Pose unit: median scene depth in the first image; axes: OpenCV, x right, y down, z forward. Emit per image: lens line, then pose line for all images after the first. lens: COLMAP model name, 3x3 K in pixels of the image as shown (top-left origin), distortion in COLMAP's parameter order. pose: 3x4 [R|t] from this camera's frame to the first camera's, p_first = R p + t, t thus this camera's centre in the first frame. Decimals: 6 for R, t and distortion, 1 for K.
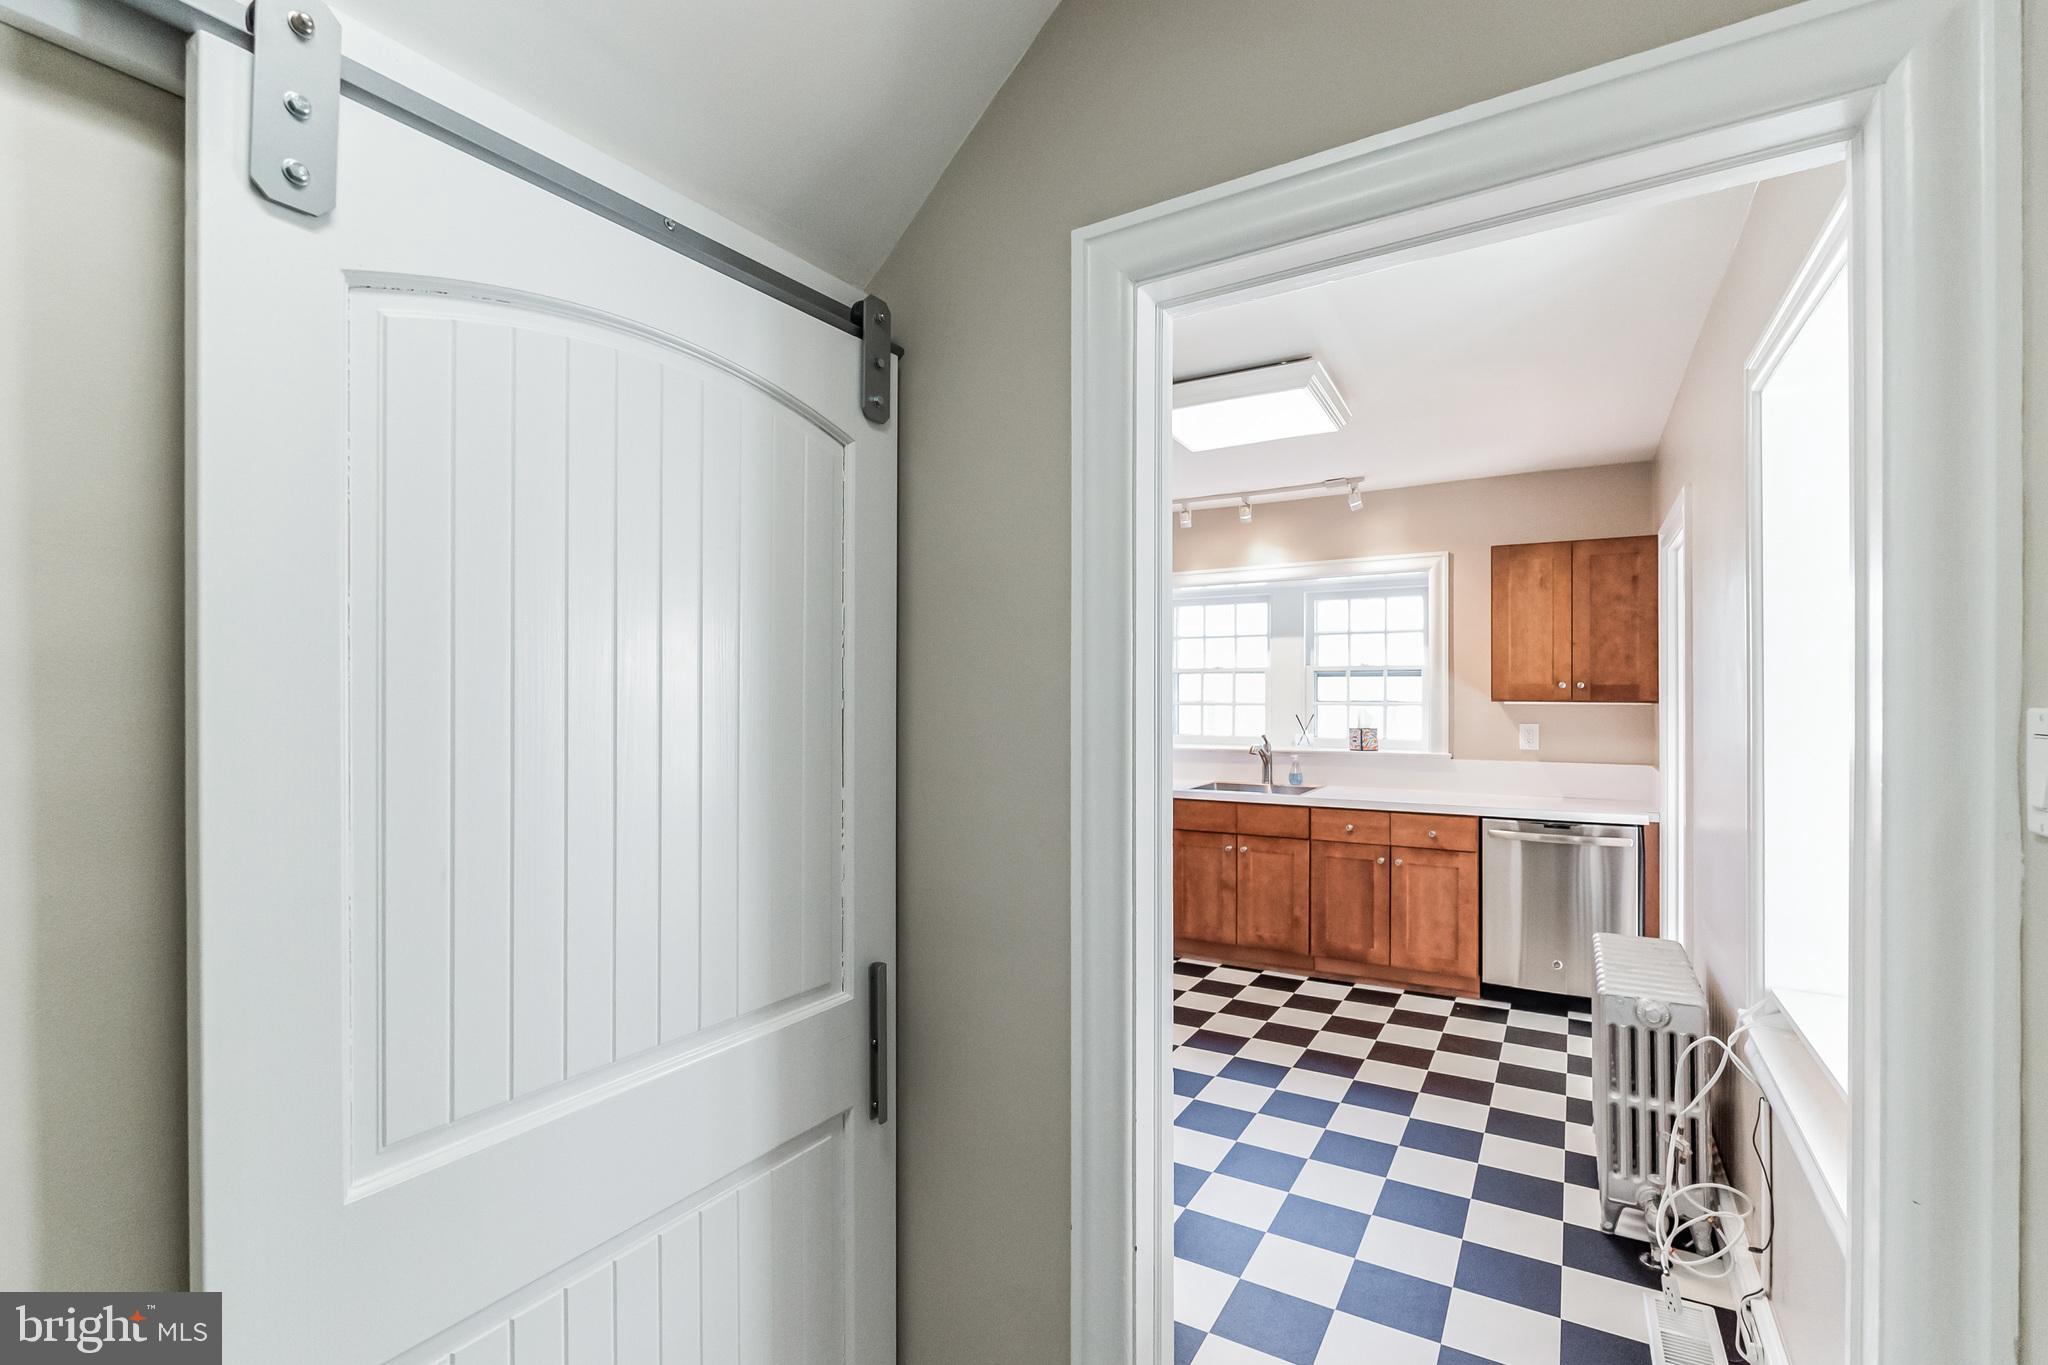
lens RADIAL K [[965.2, 0, 1026.7], [0, 965.2, 691.0], [0, 0, 1]] dist [0.000526, 0.000305]
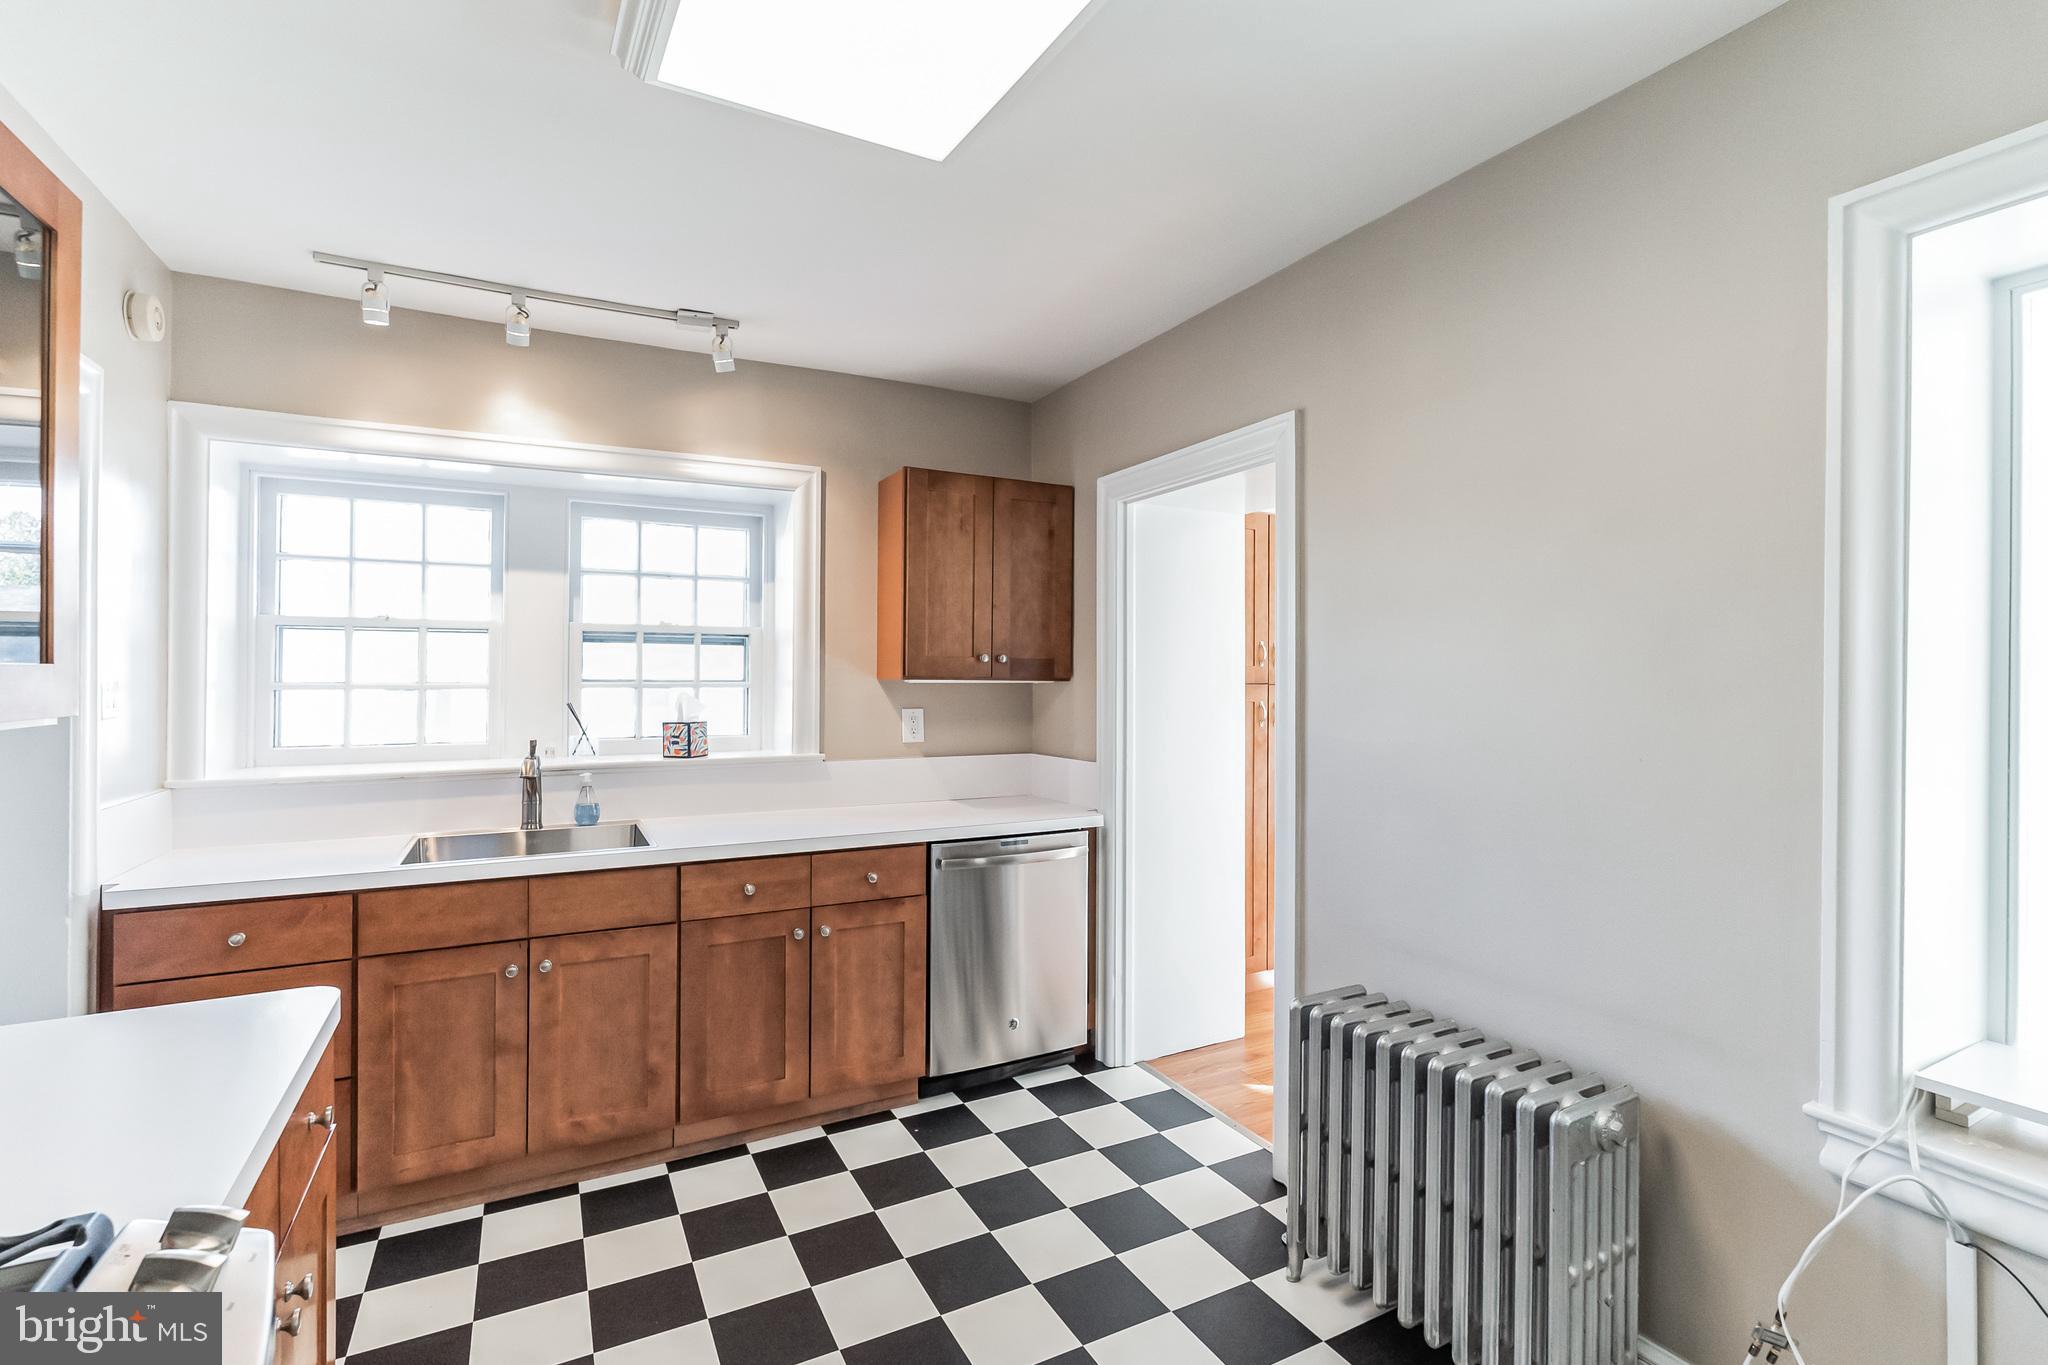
lens RADIAL K [[936.3, 0, 1026.3], [0, 936.3, 671.6], [0, 0, 1]] dist [-0.003795, -0.000049]
pose [[0.527473, 0.007141, 0.849542, -0.067365], [-0.004412, 0.999974, -0.005666, 0.008235], [-0.849560, -0.000760, 0.527491, 0.533776]]
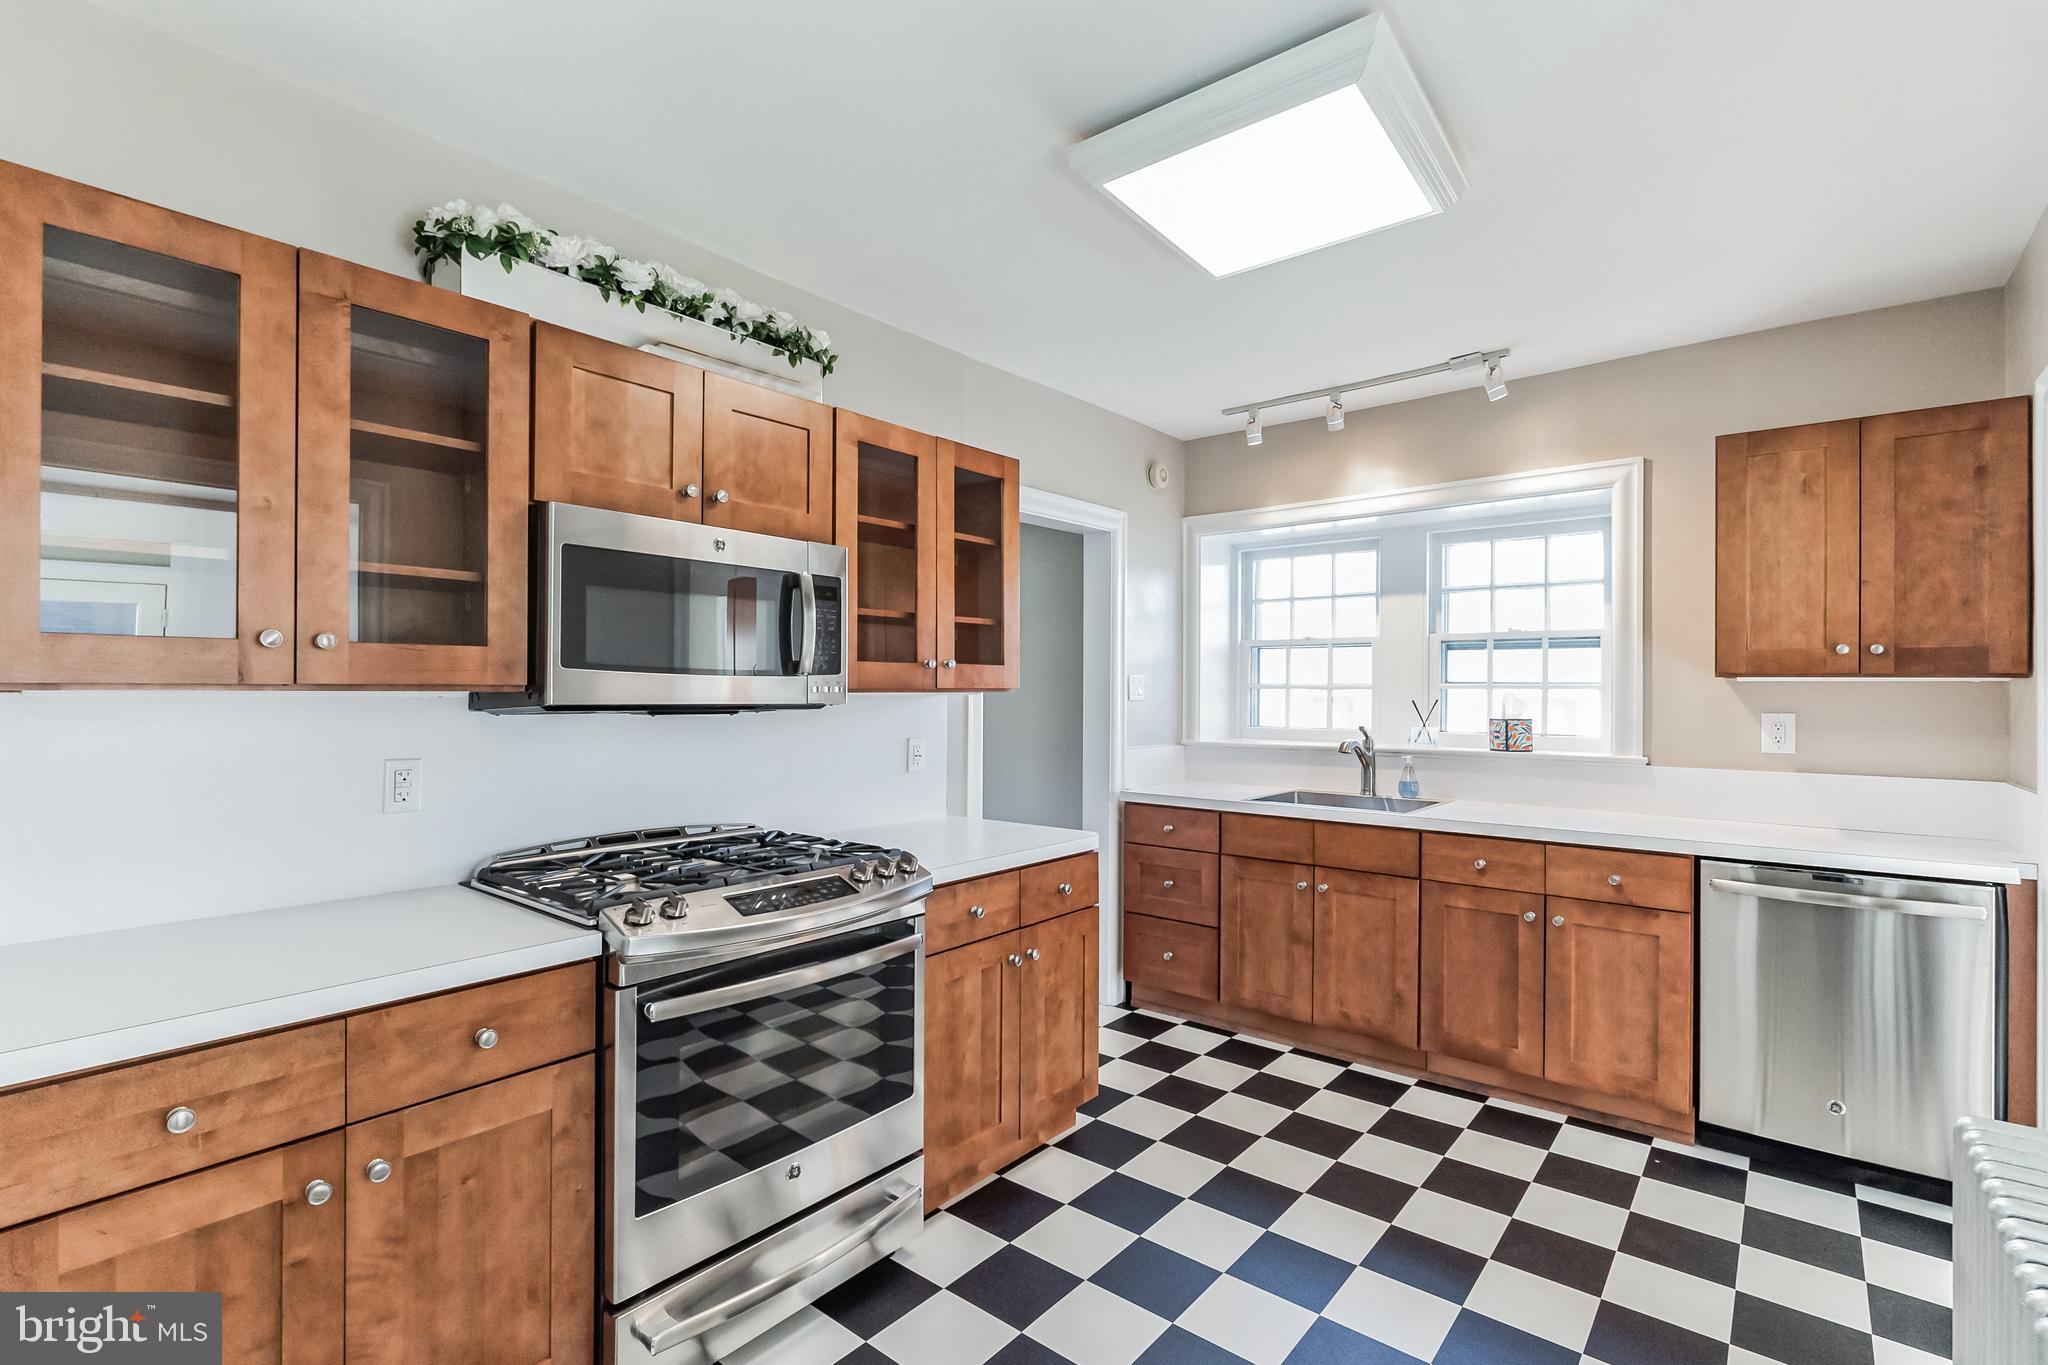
lens RADIAL K [[952.6, 0, 1027.6], [0, 952.6, 686.0], [0, 0, 1]] dist [-0.000894, -0.000224]
pose [[0.987031, 0.007859, -0.160339, 0.126488], [-0.009073, 0.999935, -0.006839, 0.024843], [0.160275, 0.008205, 0.987038, 0.290693]]
